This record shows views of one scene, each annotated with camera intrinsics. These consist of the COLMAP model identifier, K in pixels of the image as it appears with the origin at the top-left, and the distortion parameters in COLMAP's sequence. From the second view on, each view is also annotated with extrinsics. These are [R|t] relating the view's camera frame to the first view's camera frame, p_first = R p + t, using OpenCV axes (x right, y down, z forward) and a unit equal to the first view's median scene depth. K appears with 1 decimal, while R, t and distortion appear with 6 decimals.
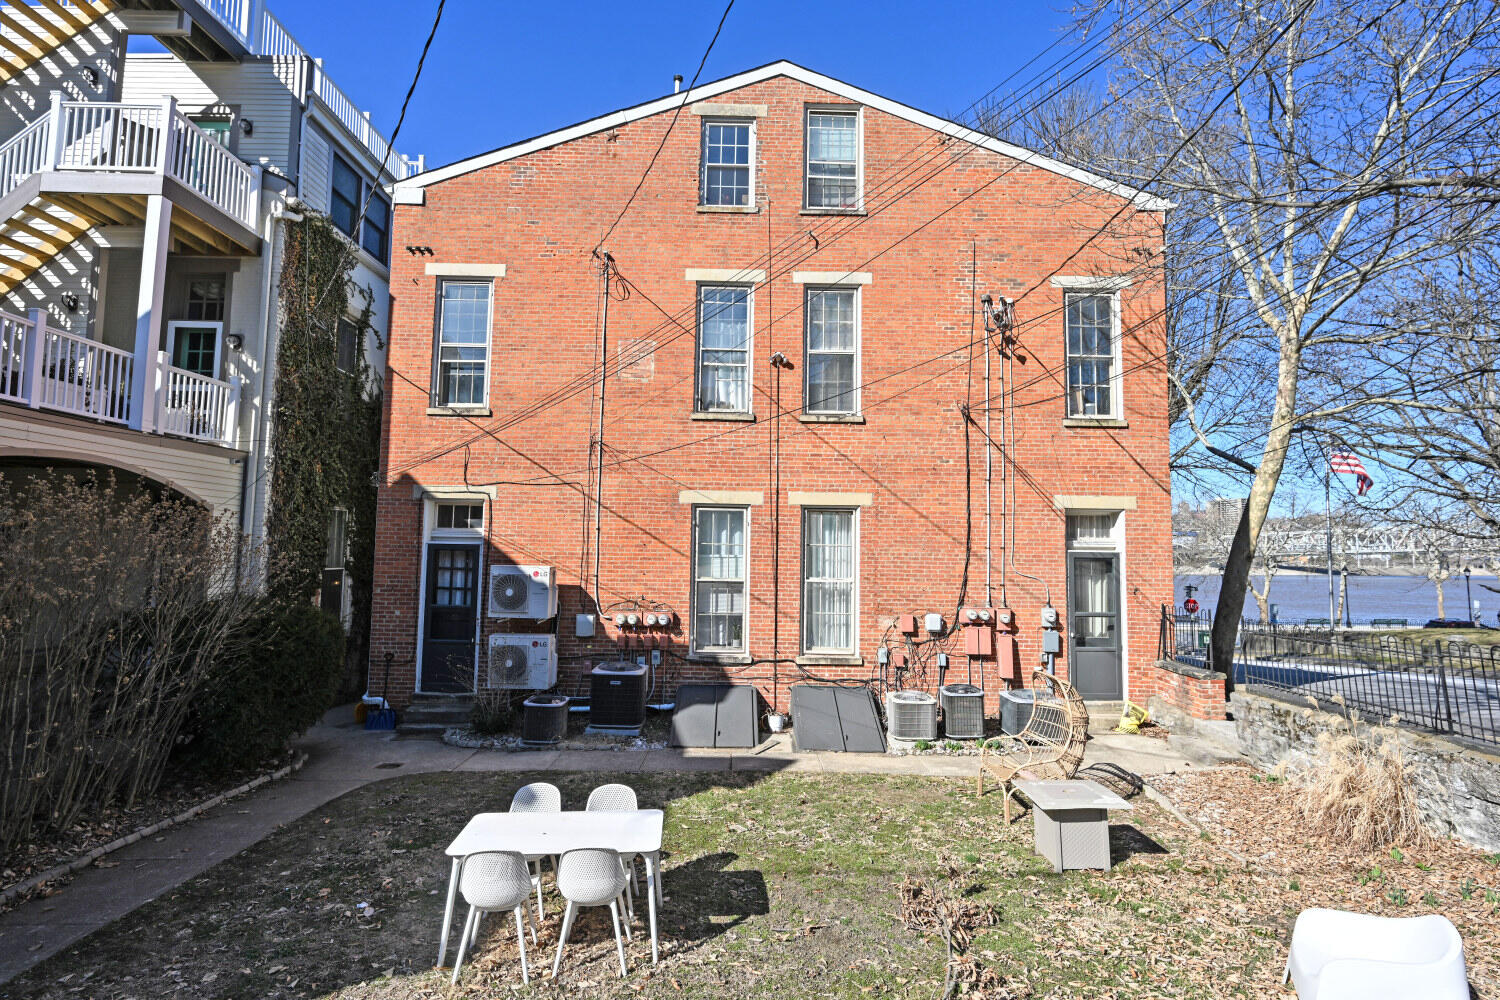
lens RADIAL K [[754.9, 0, 751.7], [0, 754.9, 498.5], [0, 0, 1]] dist [-0.002310, 0.001431]
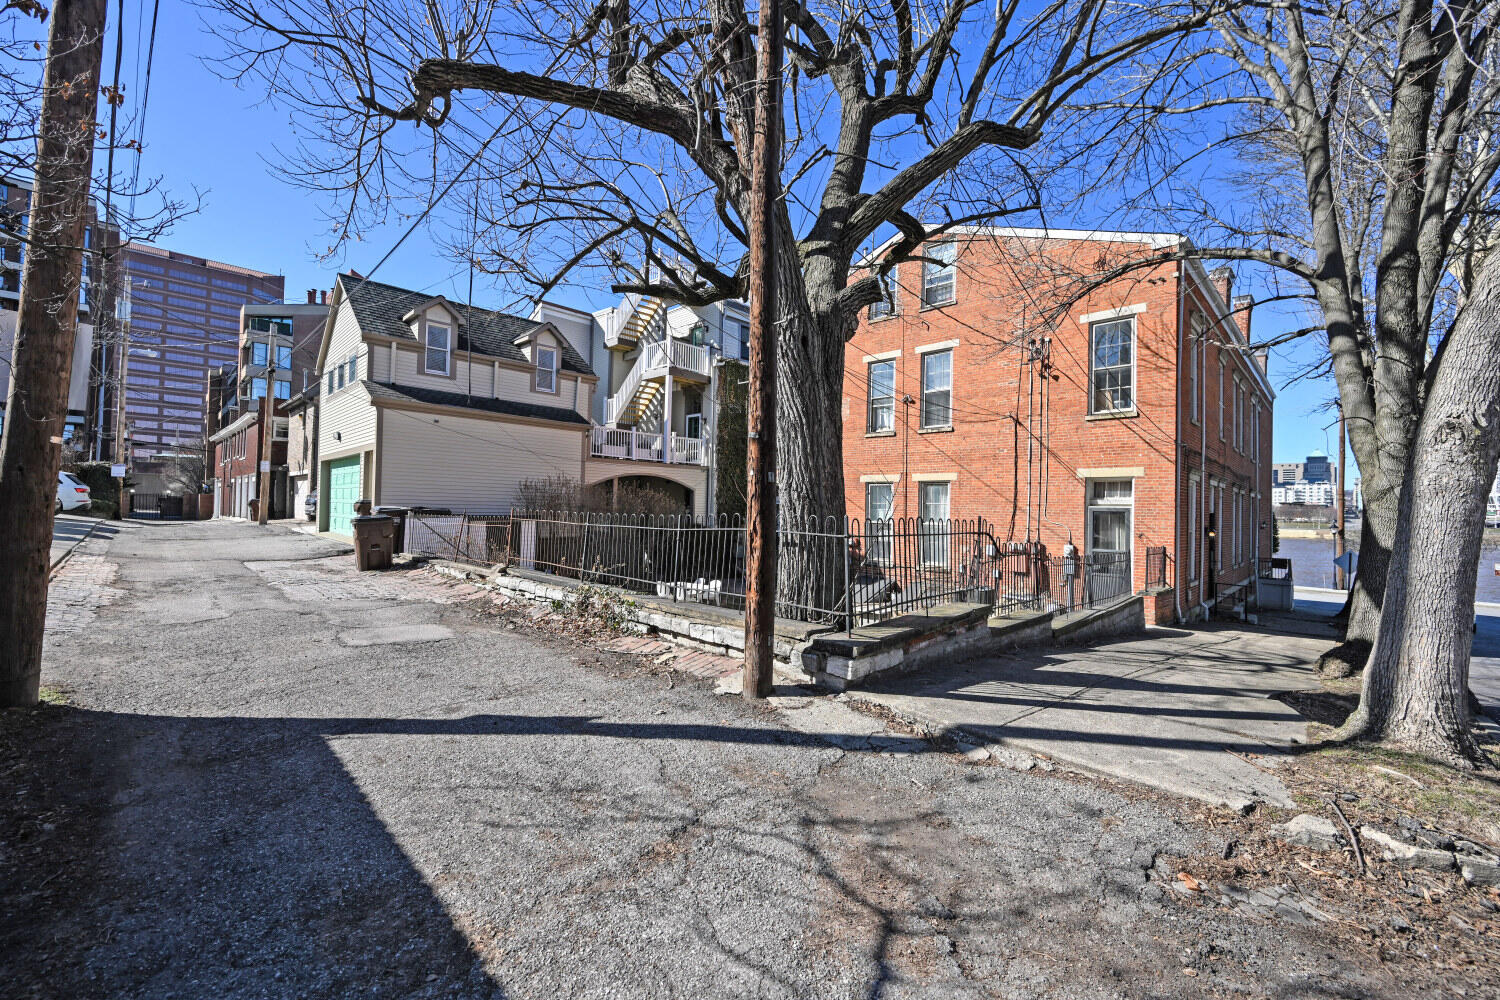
lens RADIAL K [[594.5, 0, 751.4], [0, 594.5, 497.0], [0, 0, 1]] dist [0.000559, 0.000247]
pose [[0.708966, -0.011849, -0.705143, 0.764028], [0.045009, 0.998581, 0.028473, -0.011272], [0.703805, -0.051925, 0.708493, -0.261596]]
